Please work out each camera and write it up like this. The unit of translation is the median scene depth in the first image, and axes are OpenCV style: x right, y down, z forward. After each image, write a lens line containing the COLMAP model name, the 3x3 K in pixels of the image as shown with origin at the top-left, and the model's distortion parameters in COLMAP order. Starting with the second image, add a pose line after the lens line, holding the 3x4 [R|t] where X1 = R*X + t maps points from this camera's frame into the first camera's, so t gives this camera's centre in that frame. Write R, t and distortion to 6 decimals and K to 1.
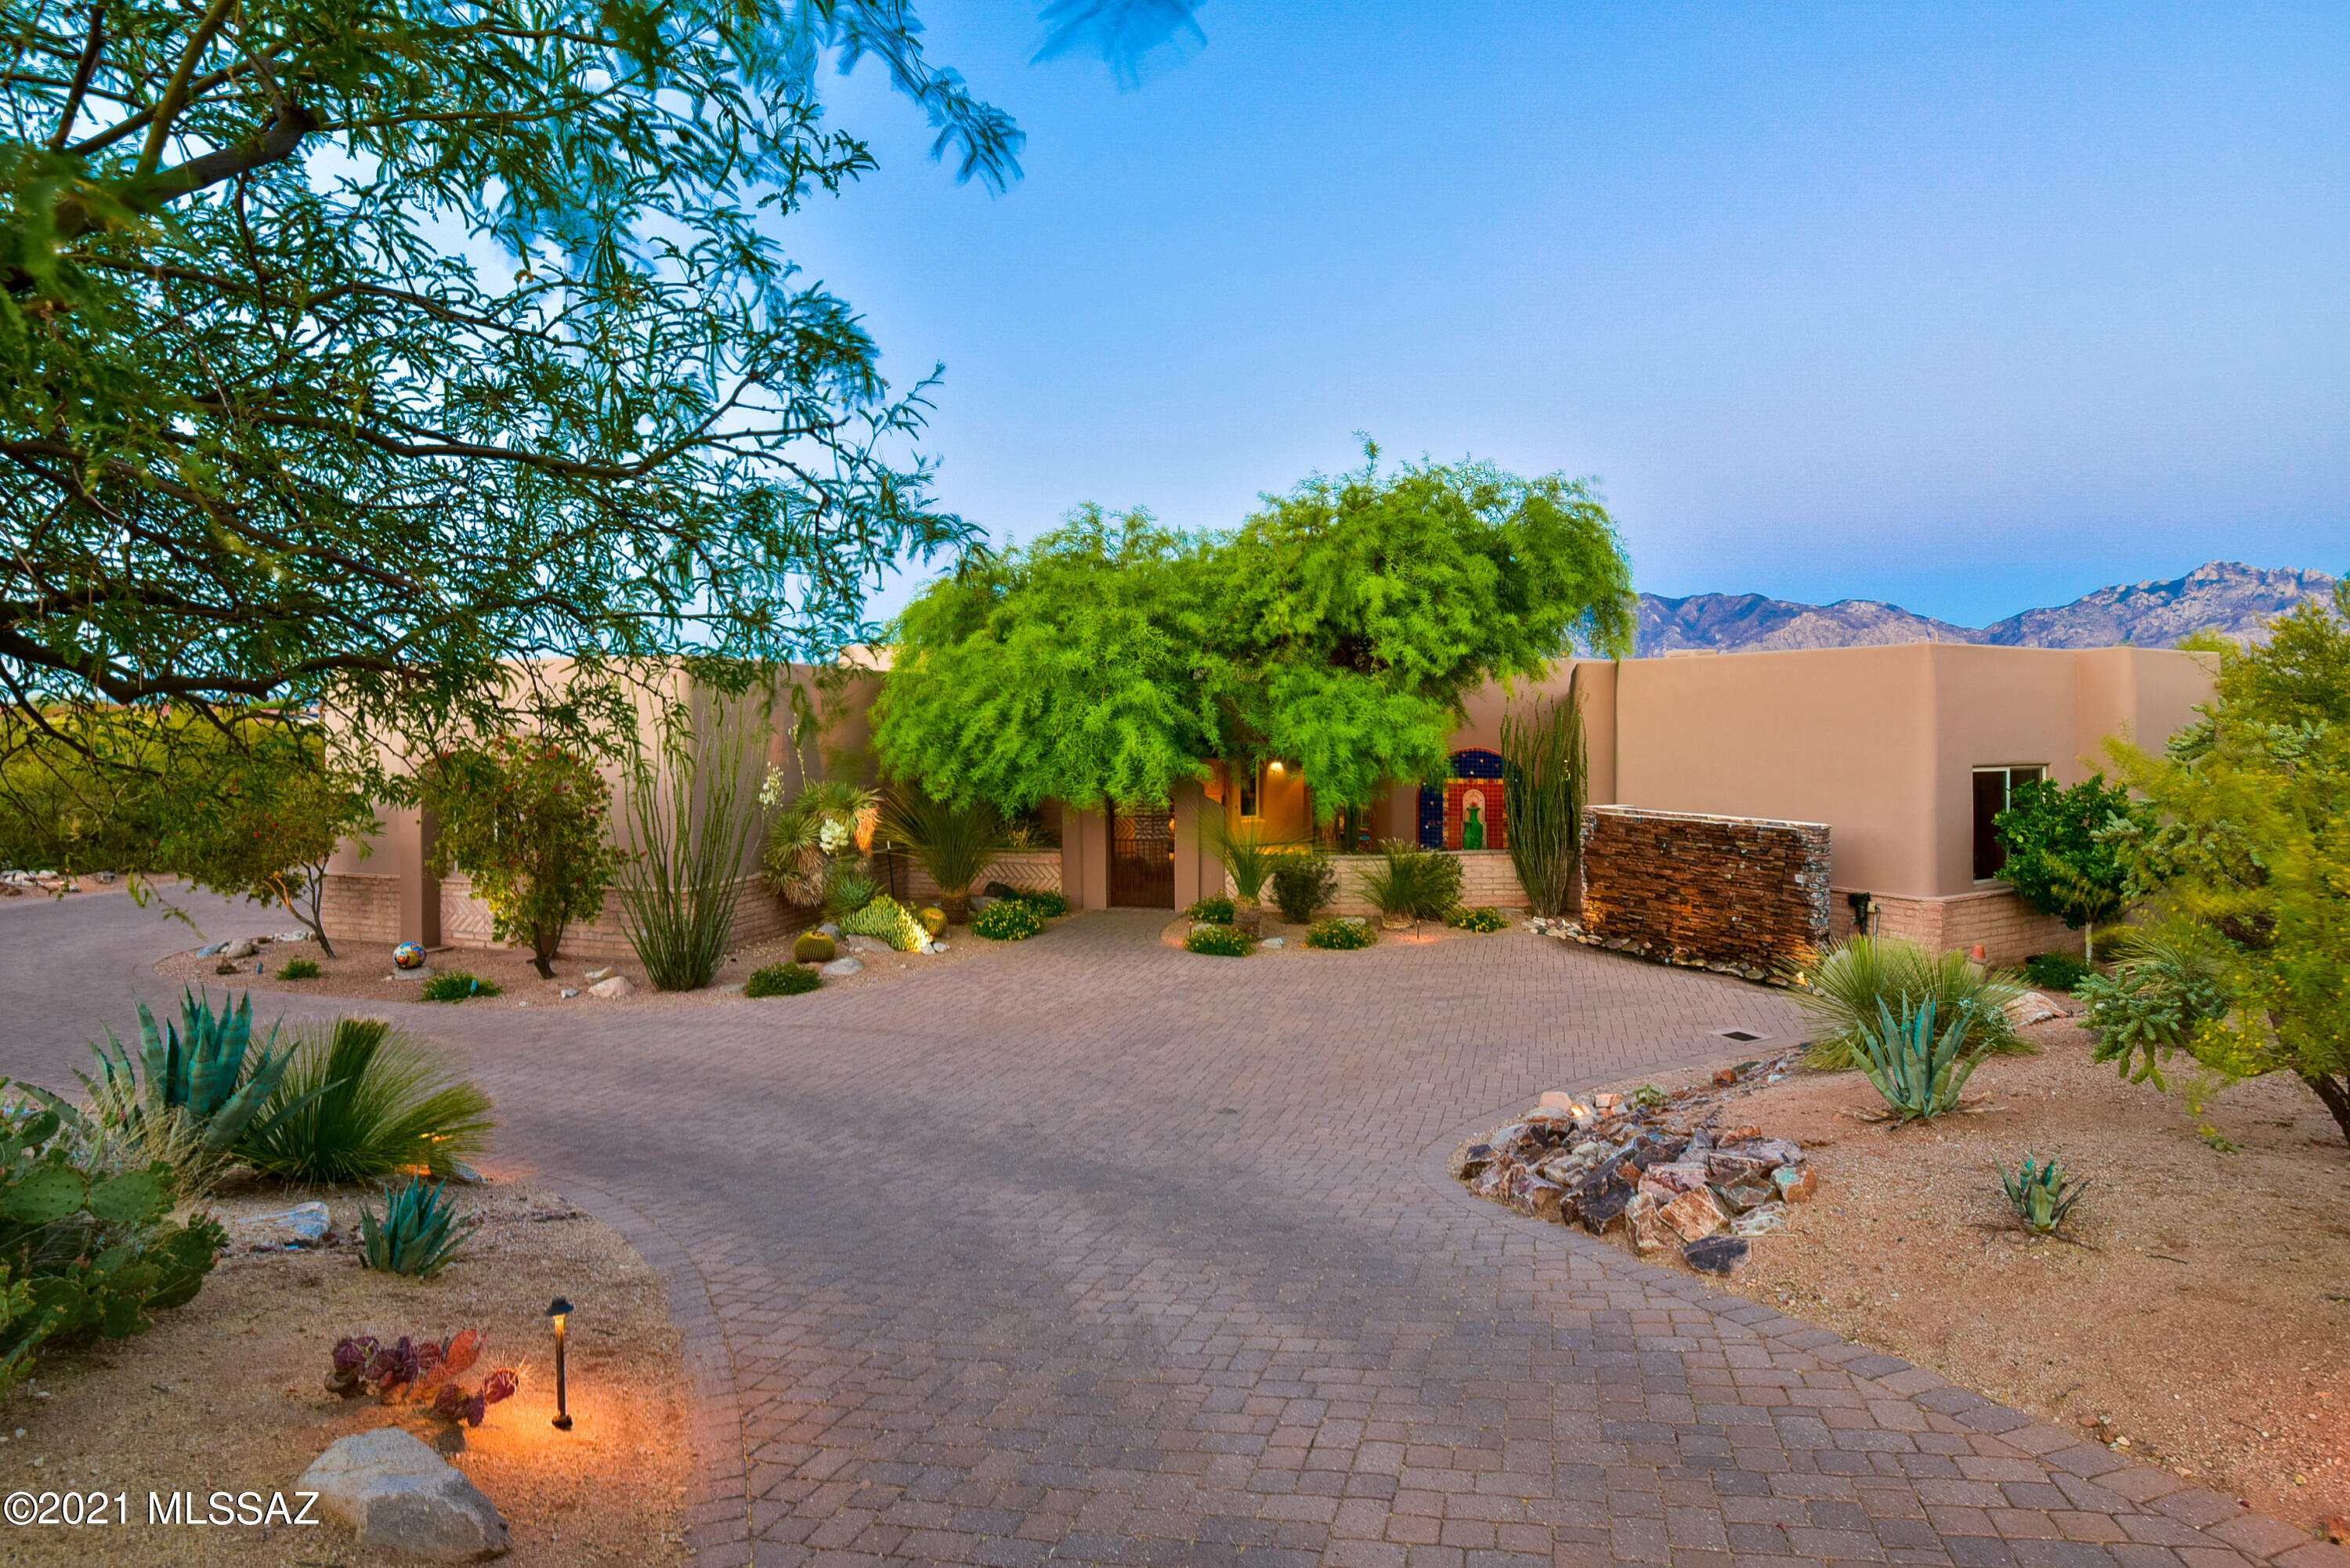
lens RADIAL K [[1199.7, 0, 1159.4], [0, 1199.7, 766.1], [0, 0, 1]] dist [-0.009682, -0.001343]
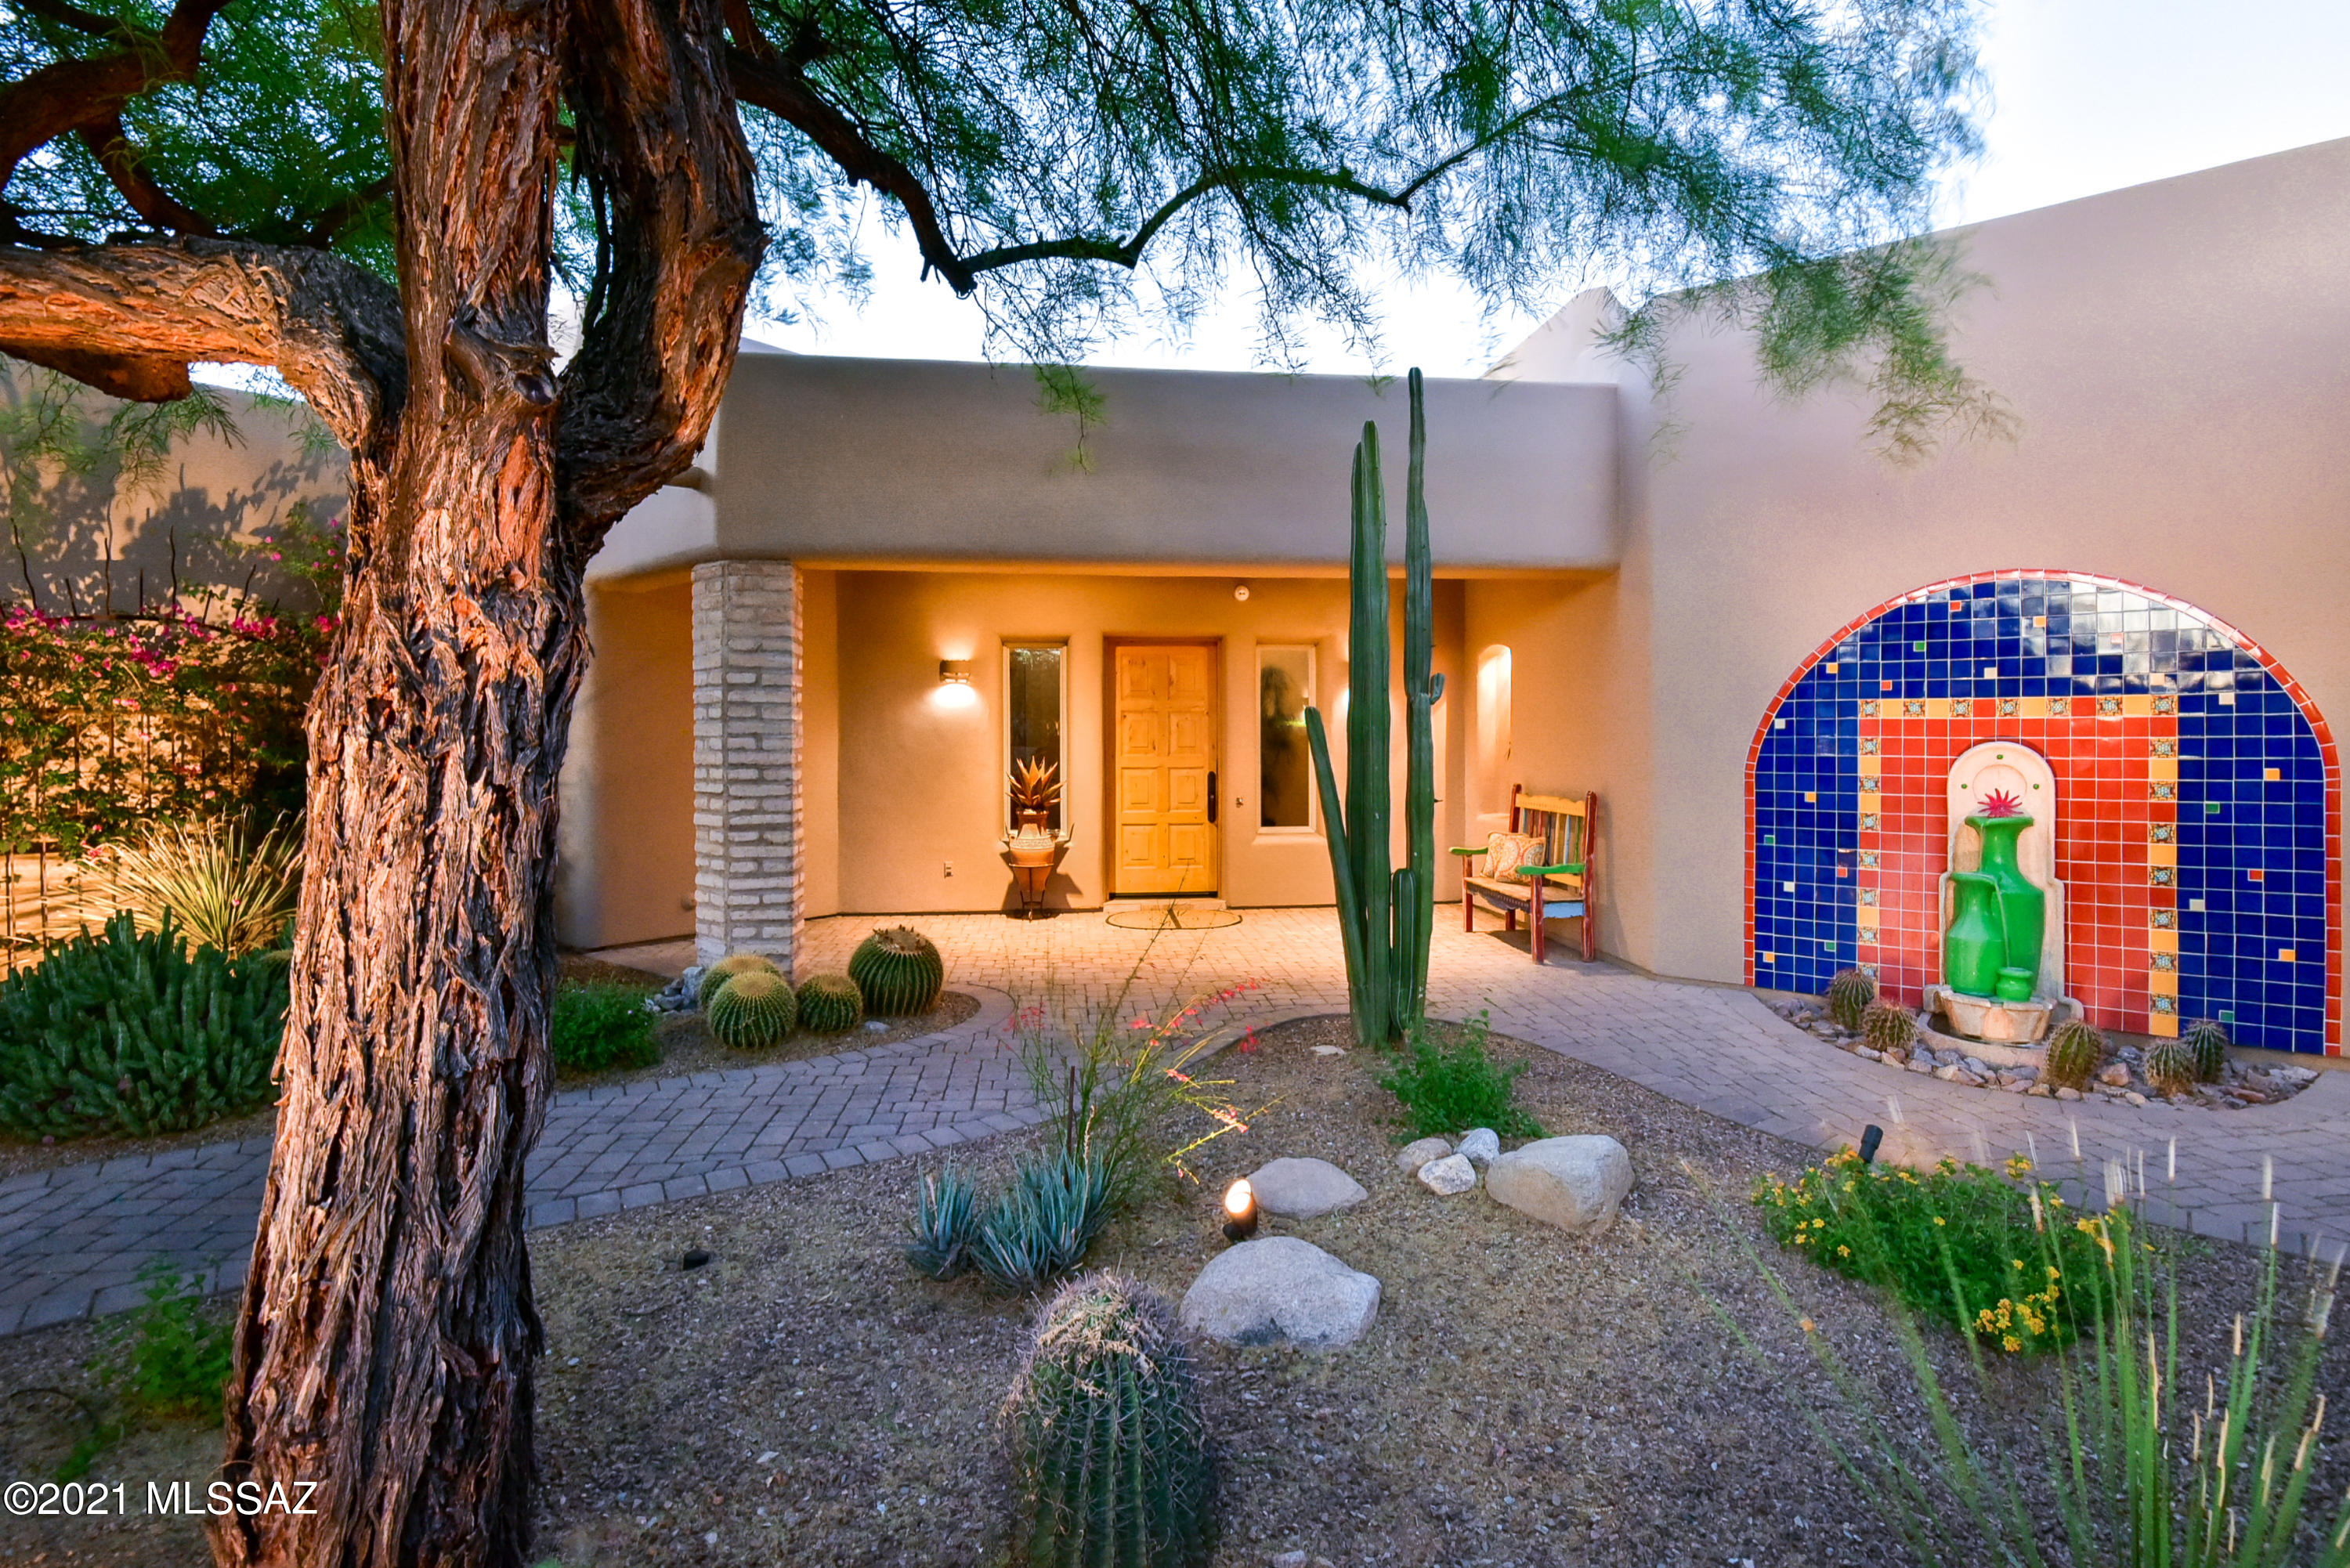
lens RADIAL K [[1108.5, 0, 1172.1], [0, 1108.5, 742.2], [0, 0, 1]] dist [-0.016583, -0.004468]
pose [[0.917844, 0.005467, -0.396903, 0.307931], [-0.018366, 0.999419, -0.028704, 0.045642], [0.396516, 0.033635, 0.917412, 1.144109]]
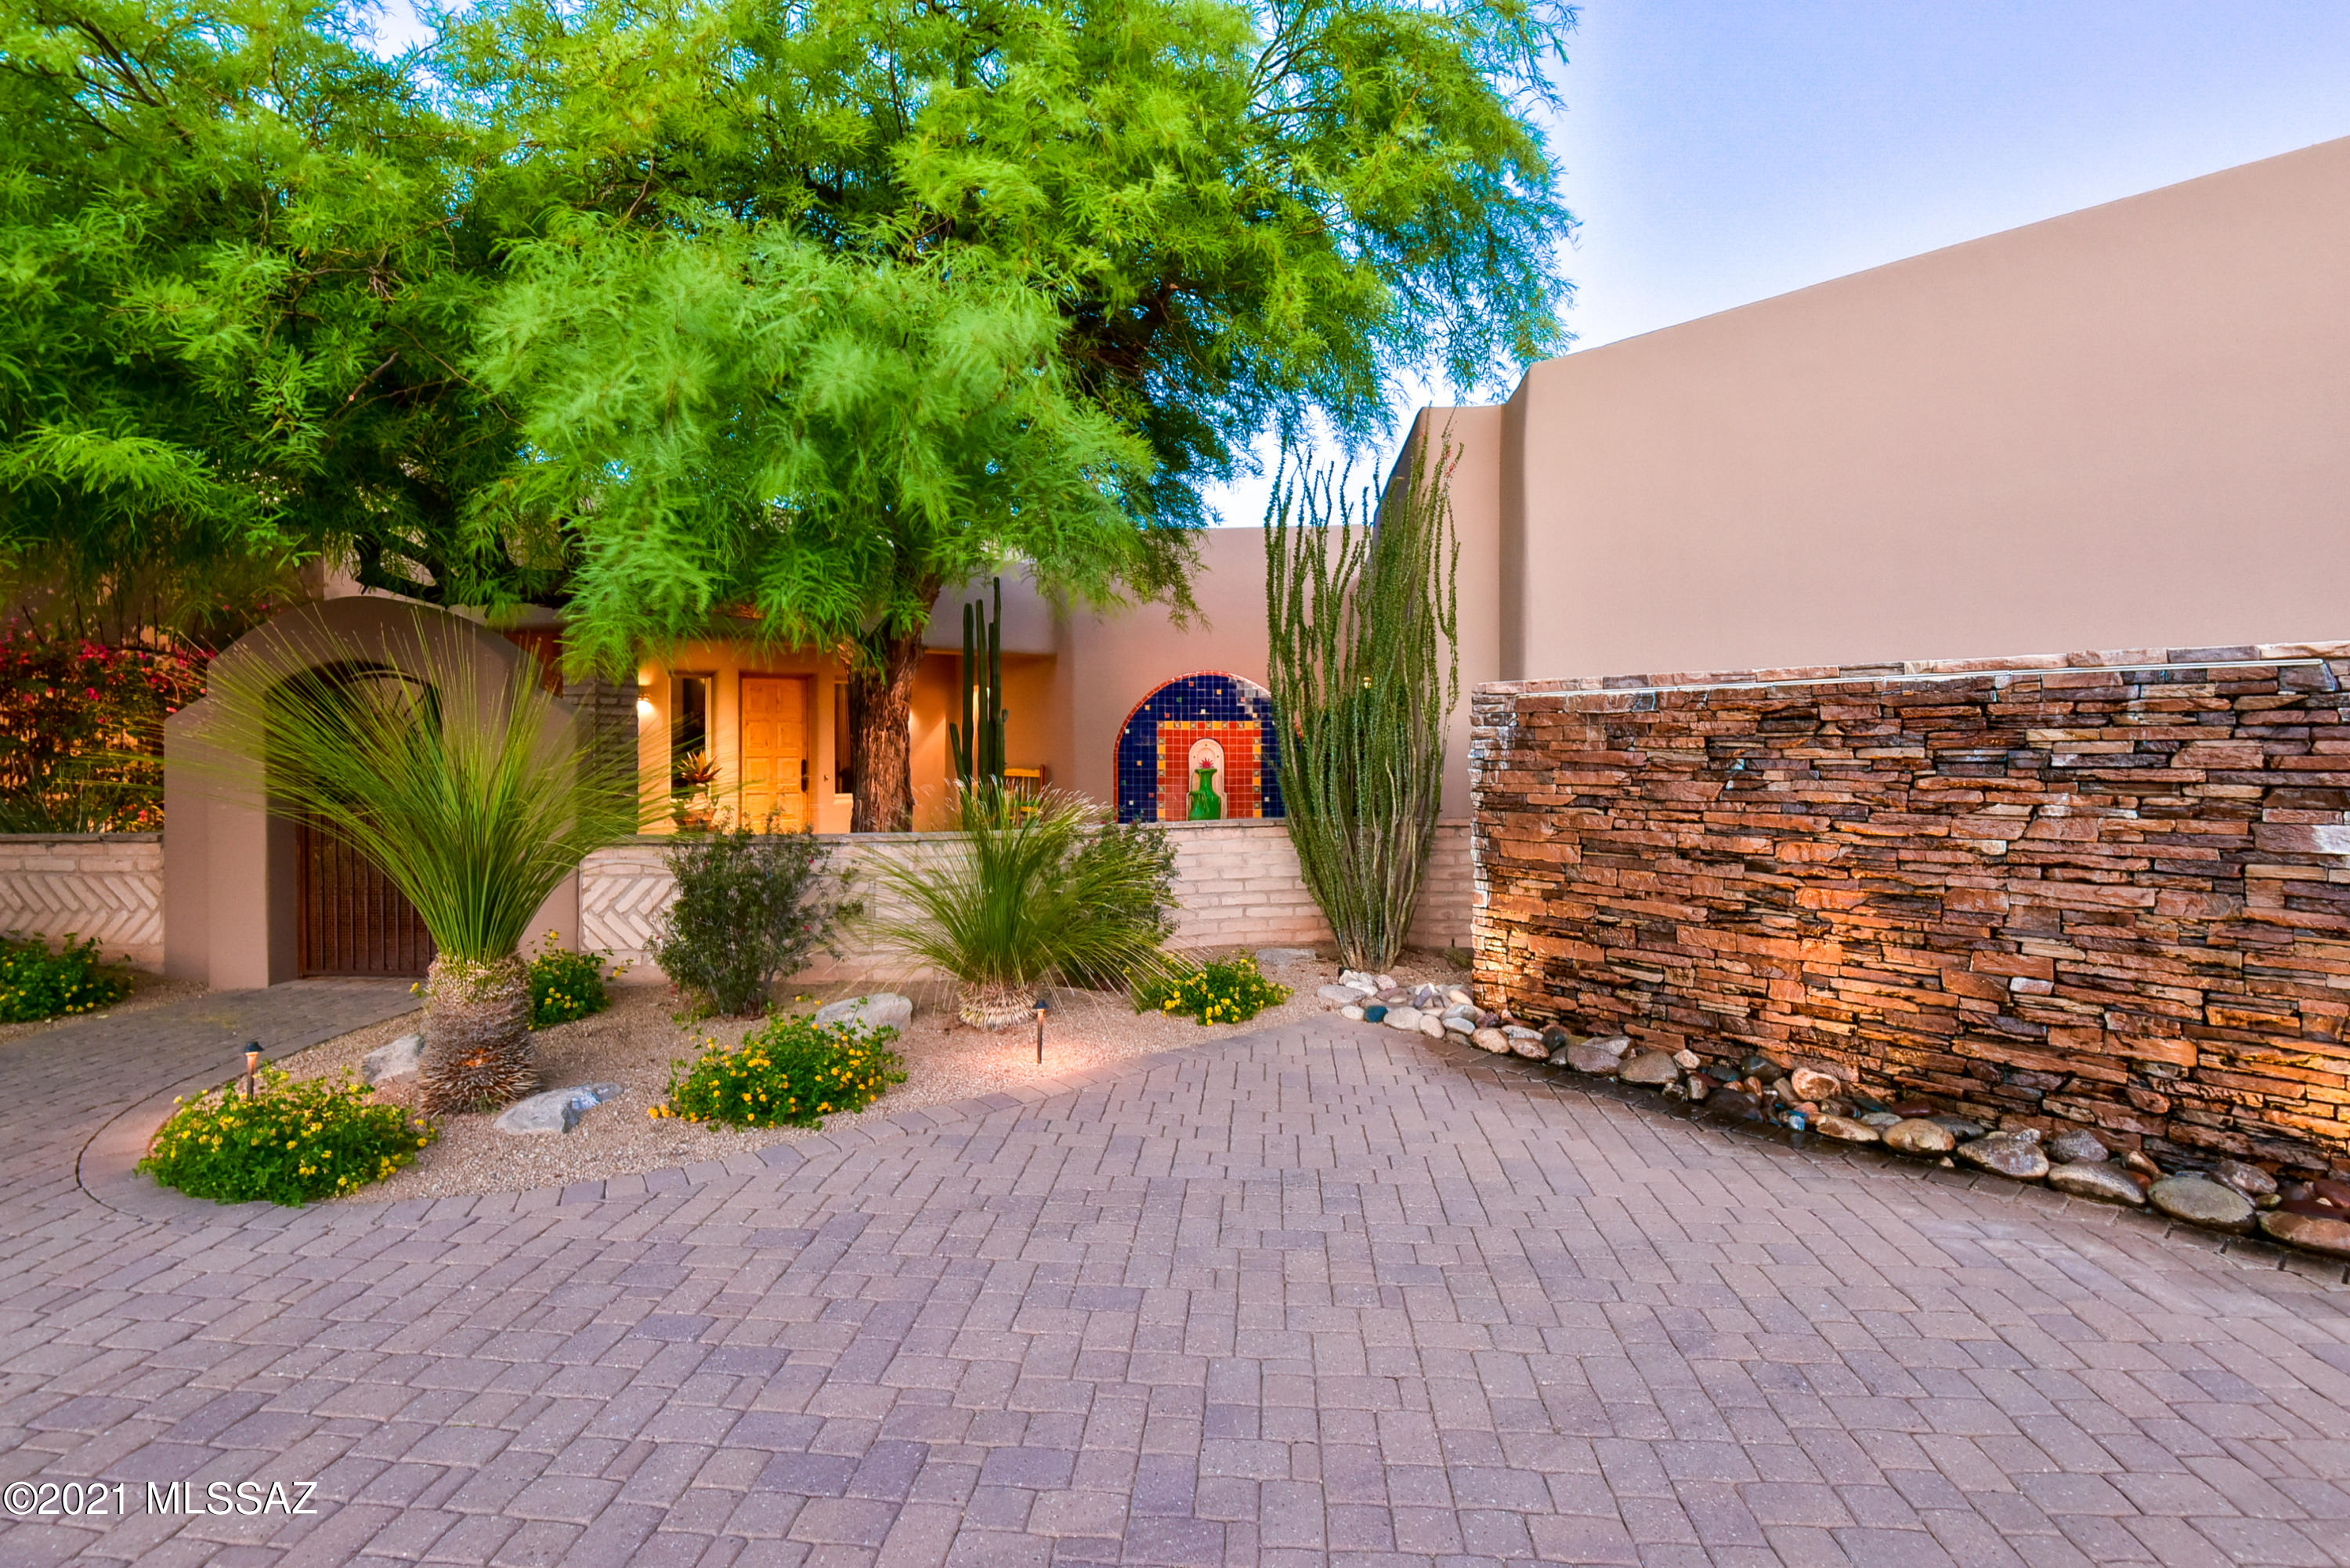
lens RADIAL K [[1108.5, 0, 1186.5], [0, 1108.5, 767.7], [0, 0, 1]] dist [-0.016583, -0.004468]
pose [[0.972975, -0.001797, 0.230902, 0.193191], [0.006601, 0.999778, -0.020033, 0.070908], [-0.230815, 0.021016, 0.972771, 0.718907]]
